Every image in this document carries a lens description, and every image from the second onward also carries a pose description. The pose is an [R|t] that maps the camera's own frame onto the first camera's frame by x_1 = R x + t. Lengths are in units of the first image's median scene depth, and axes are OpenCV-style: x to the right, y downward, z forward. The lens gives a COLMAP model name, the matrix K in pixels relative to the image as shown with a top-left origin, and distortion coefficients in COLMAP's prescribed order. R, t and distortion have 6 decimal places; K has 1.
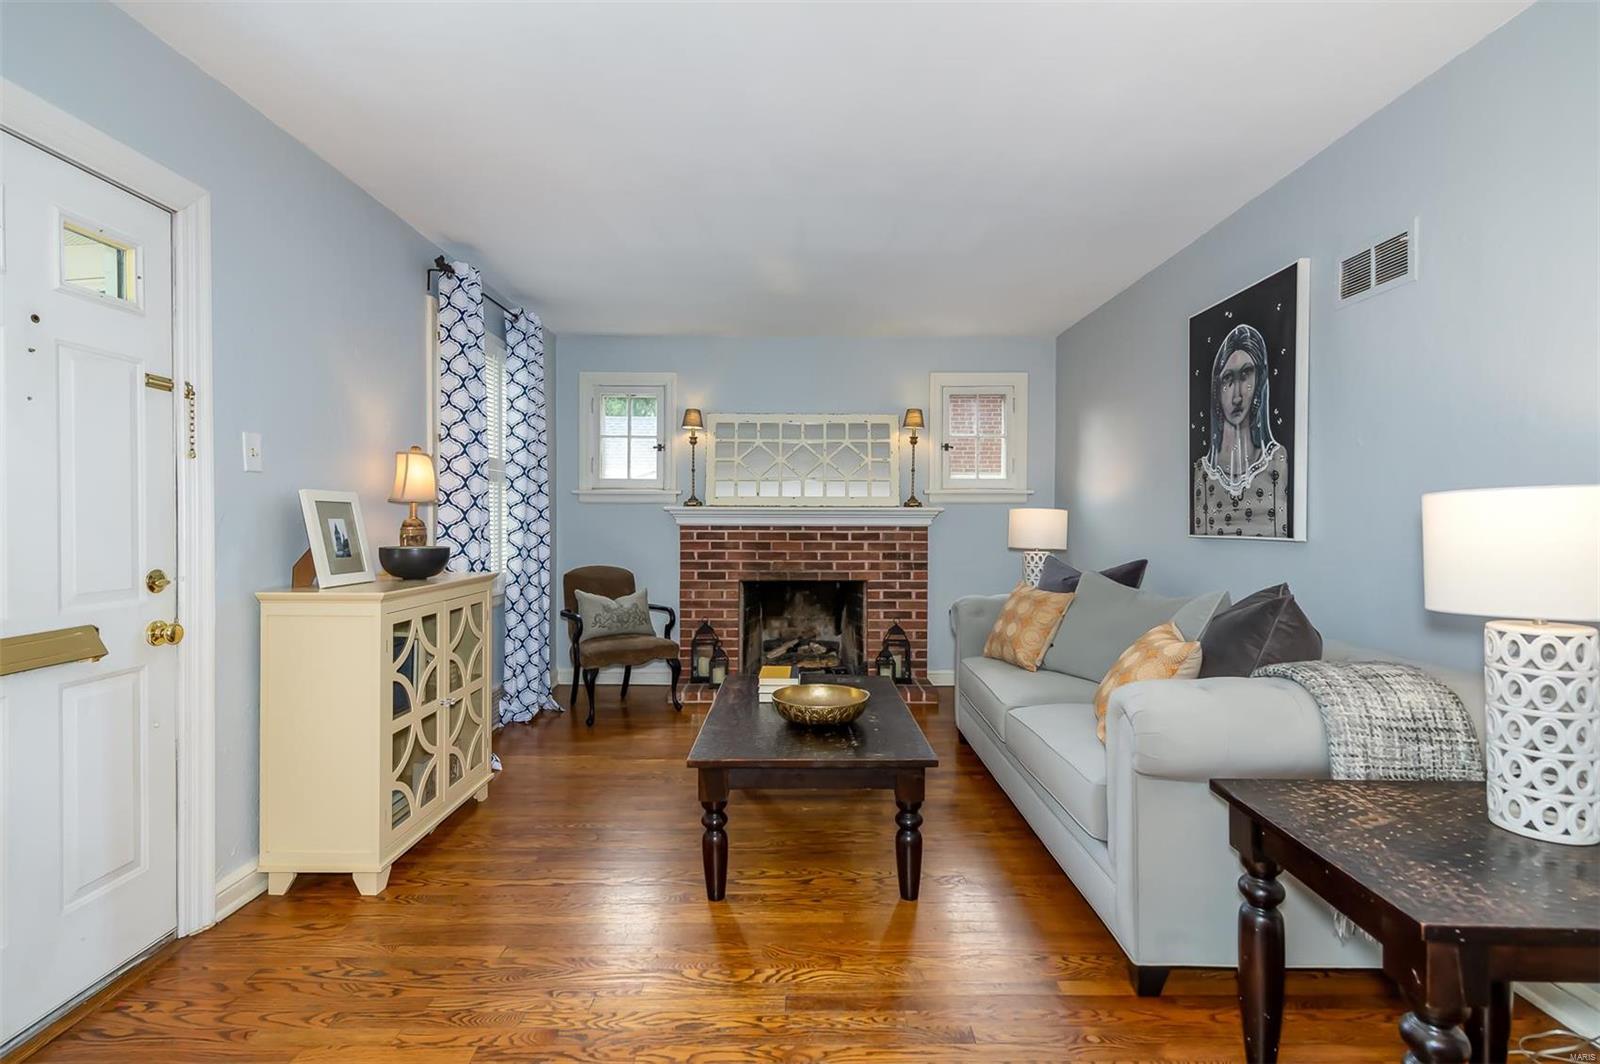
lens RADIAL K [[748.7, 0, 760.8], [0, 748.7, 518.9], [0, 0, 1]] dist [0.008975, -0.002335]
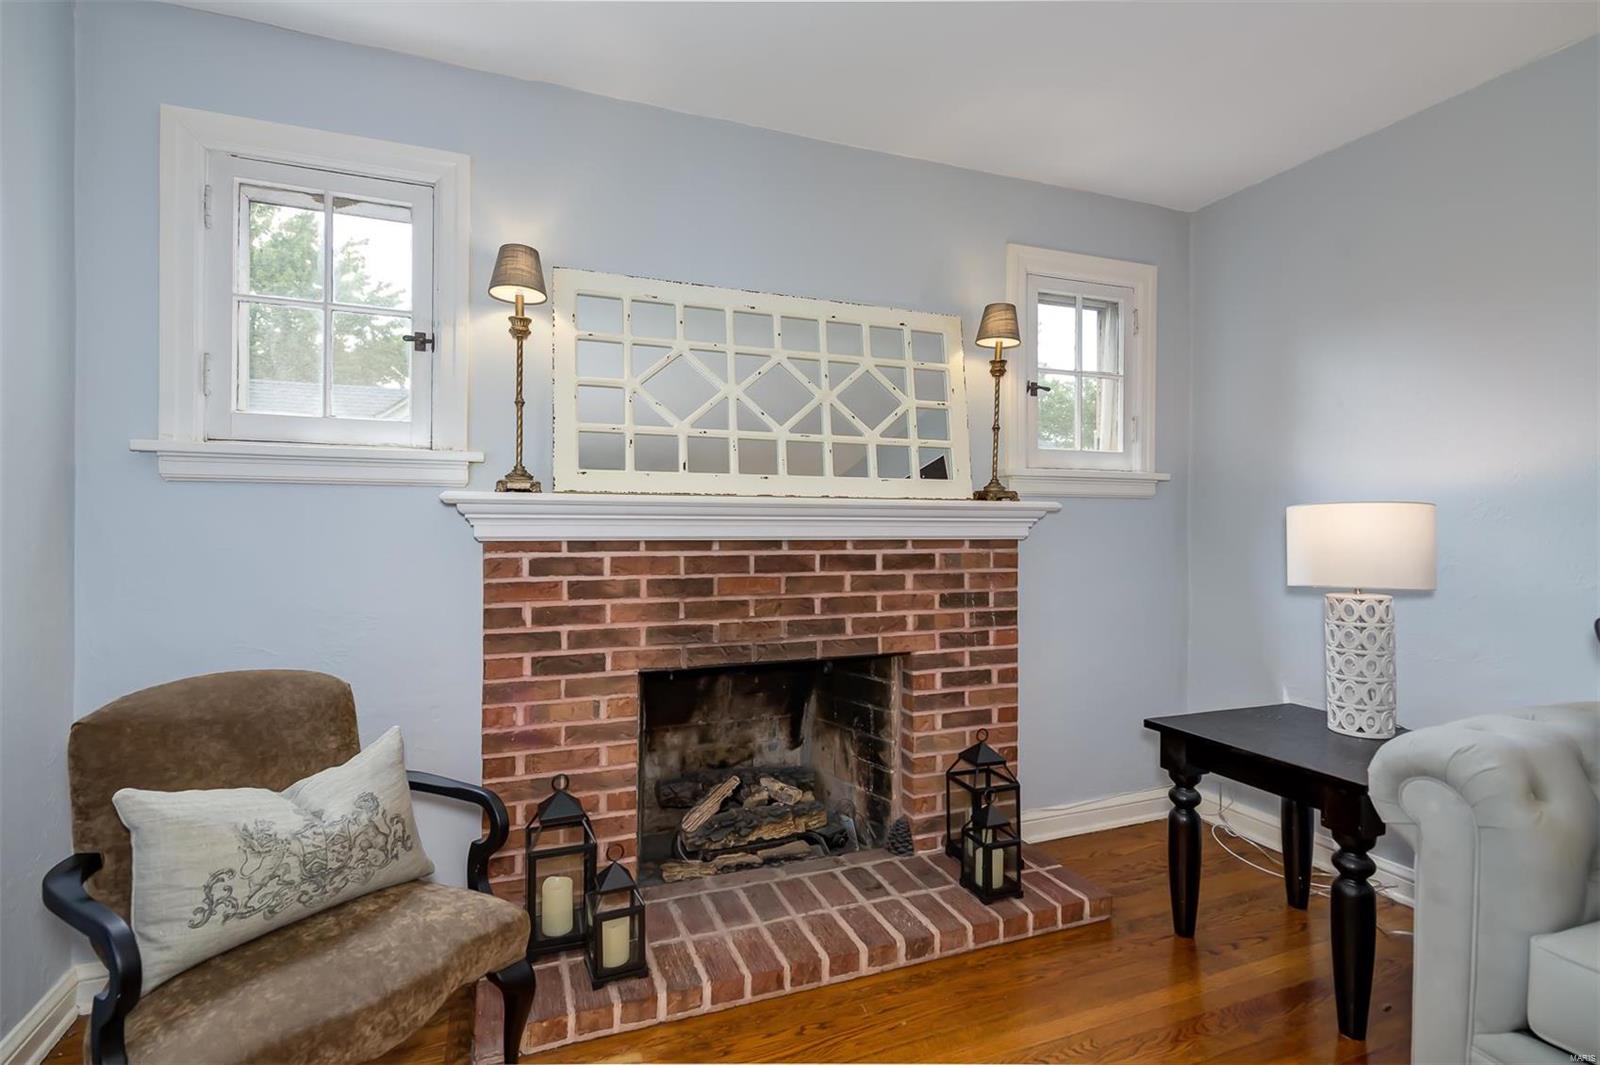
lens RADIAL K [[748.7, 0, 793.3], [0, 748.7, 522.0], [0, 0, 1]] dist [0.008975, -0.002335]
pose [[0.907491, 0.001532, 0.420068, -0.140651], [-0.000969, 0.999998, -0.001554, -0.000774], [-0.420070, 0.001003, 0.907491, 0.649324]]
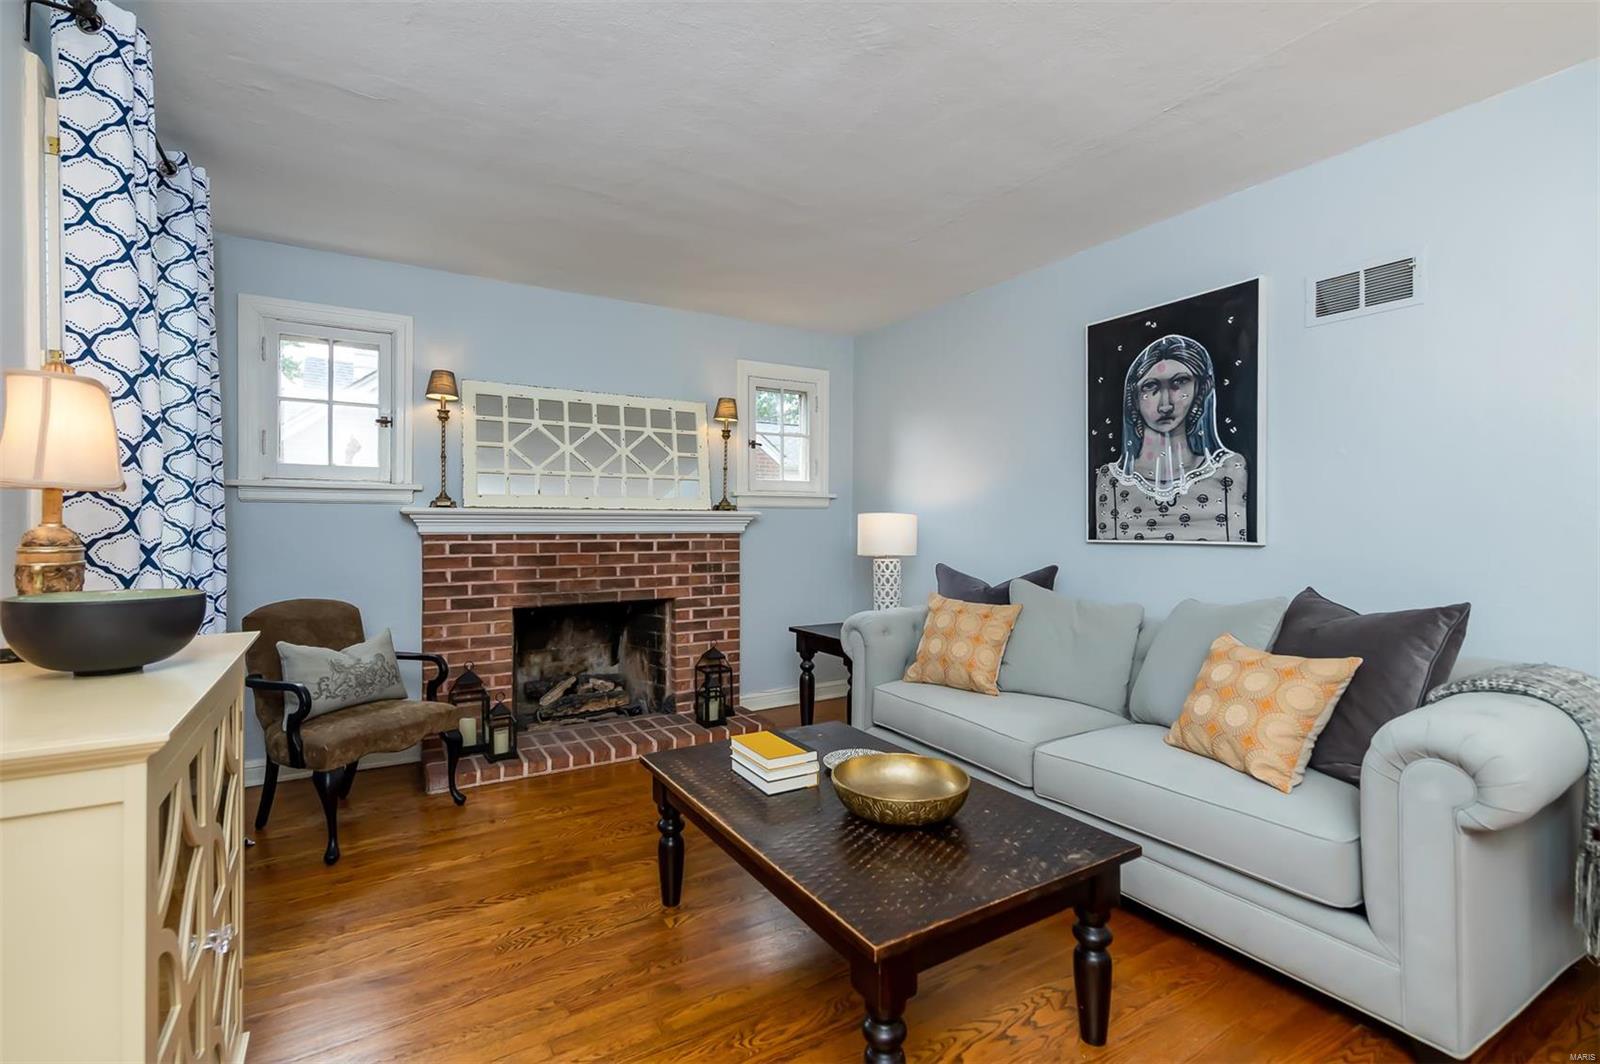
lens RADIAL K [[731.5, 0, 762.2], [0, 731.5, 524.1], [0, 0, 1]] dist [0.008002, -0.000296]
pose [[0.847155, -0.001963, 0.531342, -0.228816], [0.002016, 0.999998, 0.000481, -0.000797], [-0.531341, 0.000664, 0.847158, 0.278004]]
